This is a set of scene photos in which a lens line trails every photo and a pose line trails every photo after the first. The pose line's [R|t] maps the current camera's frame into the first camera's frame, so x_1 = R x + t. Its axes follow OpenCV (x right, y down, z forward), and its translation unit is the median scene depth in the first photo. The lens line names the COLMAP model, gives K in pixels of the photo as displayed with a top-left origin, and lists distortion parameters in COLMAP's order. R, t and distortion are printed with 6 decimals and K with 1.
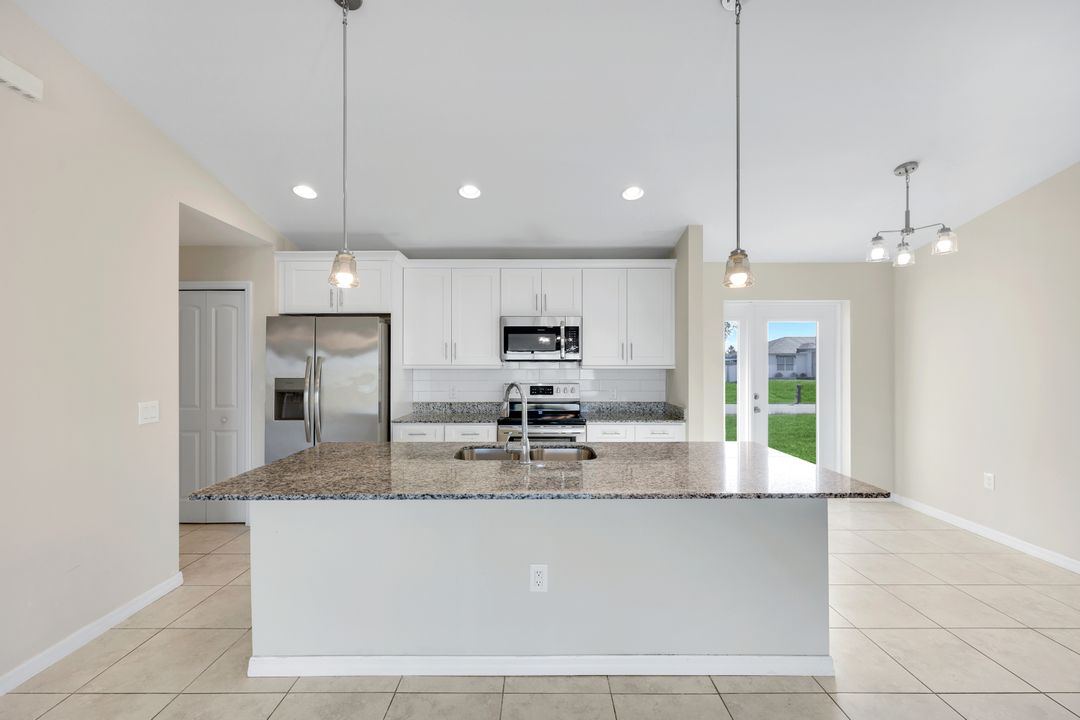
lens RADIAL K [[444.4, 0, 536.9], [0, 444.4, 357.6], [0, 0, 1]] dist [0.001627, 0.001444]
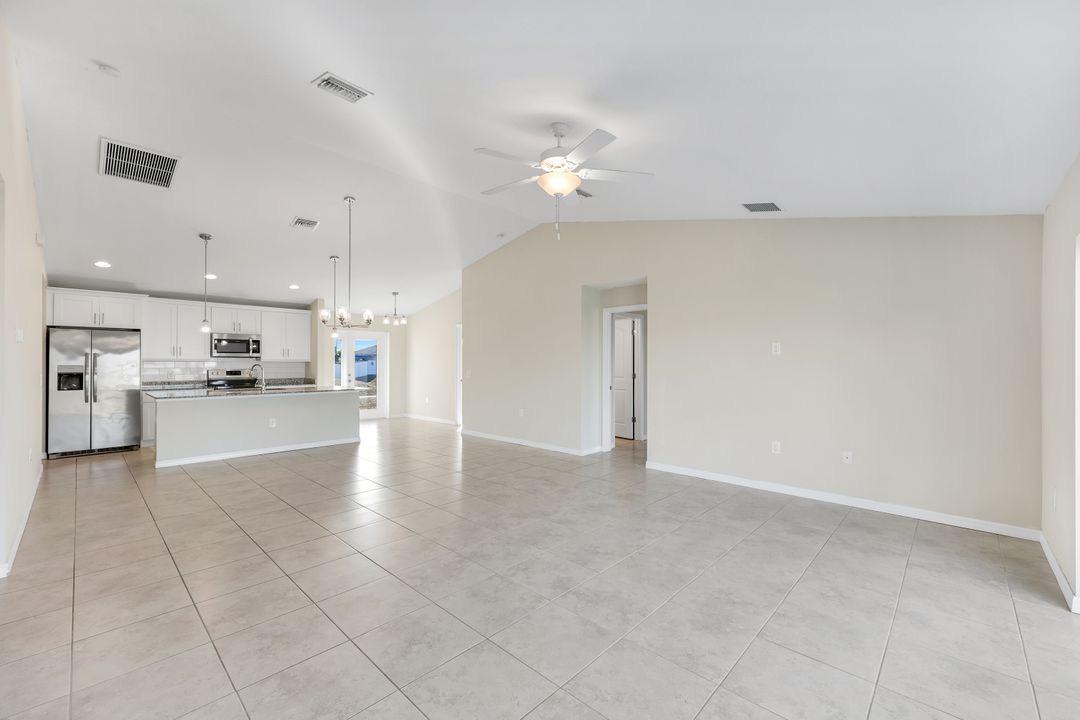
lens RADIAL K [[444.4, 0, 538.8], [0, 444.4, 361.5], [0, 0, 1]] dist [0.001627, 0.001444]
pose [[0.685223, 0.002104, 0.728331, -0.517280], [-0.006181, 0.999977, 0.002926, 0.013275], [-0.728307, -0.006507, 0.685220, -1.325561]]
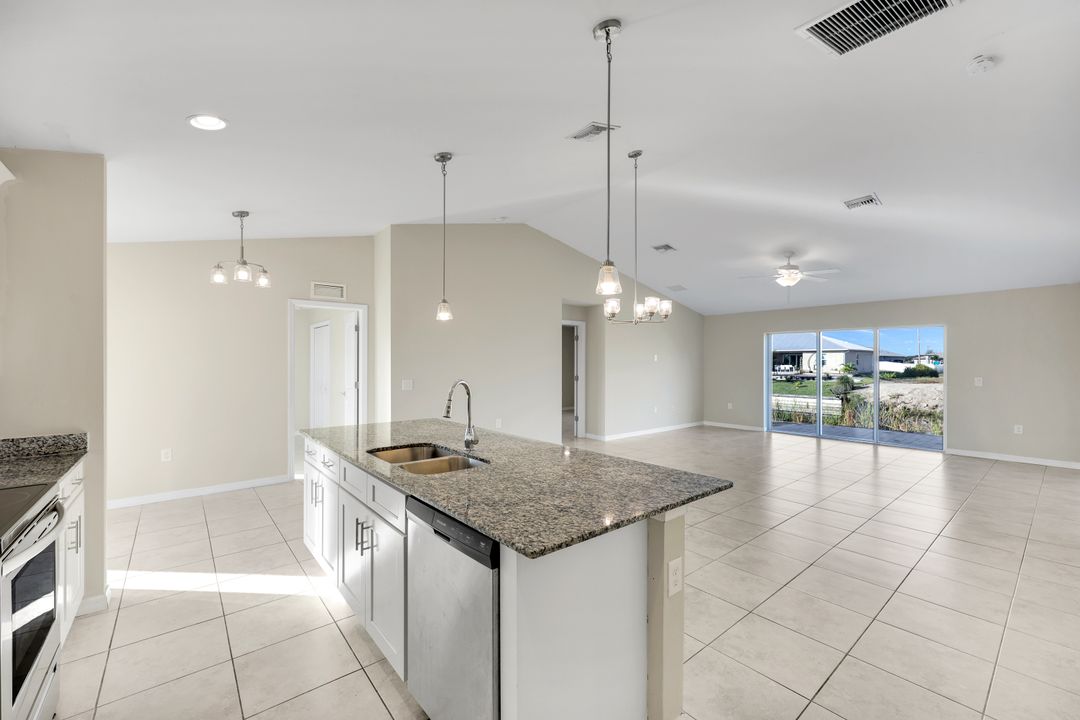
lens RADIAL K [[444.4, 0, 534.7], [0, 444.4, 360.8], [0, 0, 1]] dist [0.001627, 0.001444]
pose [[-0.637137, -0.004725, 0.770736, -0.578127], [-0.008536, 0.999963, -0.000926, -0.000744], [-0.770704, -0.007169, -0.637153, 0.926067]]
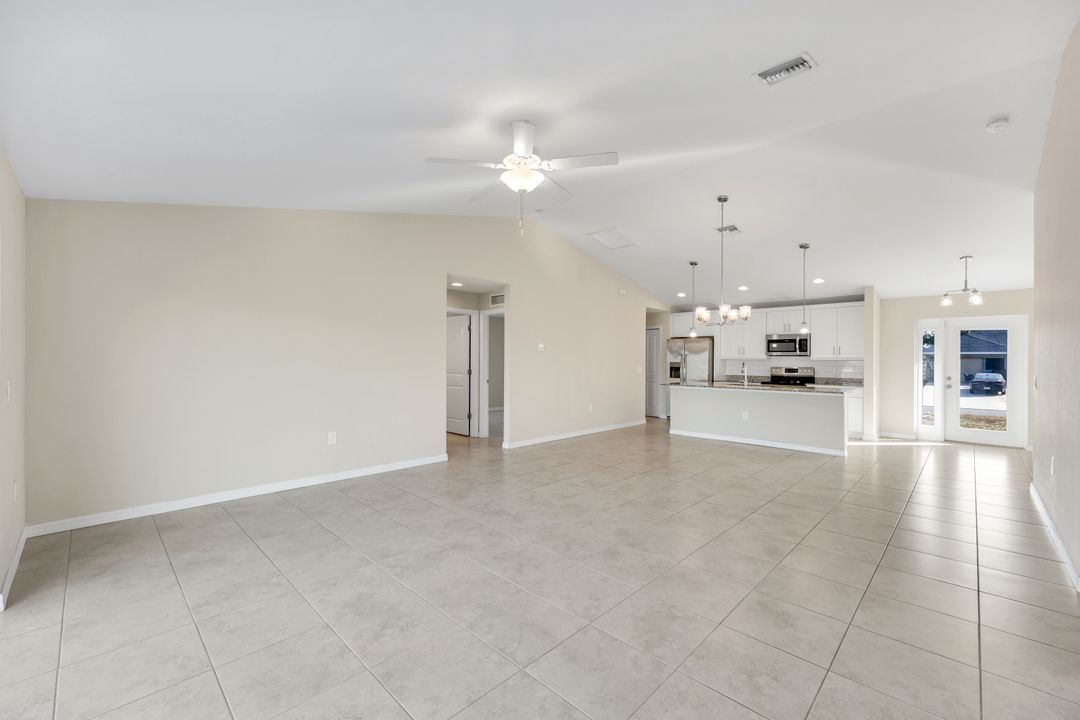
lens RADIAL K [[444.4, 0, 535.1], [0, 444.4, 368.4], [0, 0, 1]] dist [0.001627, 0.001444]
pose [[0.714463, 0.018319, -0.699434, 0.646958], [-0.000110, 0.999660, 0.026070, 0.012689], [0.699674, -0.018549, 0.714222, -1.360202]]
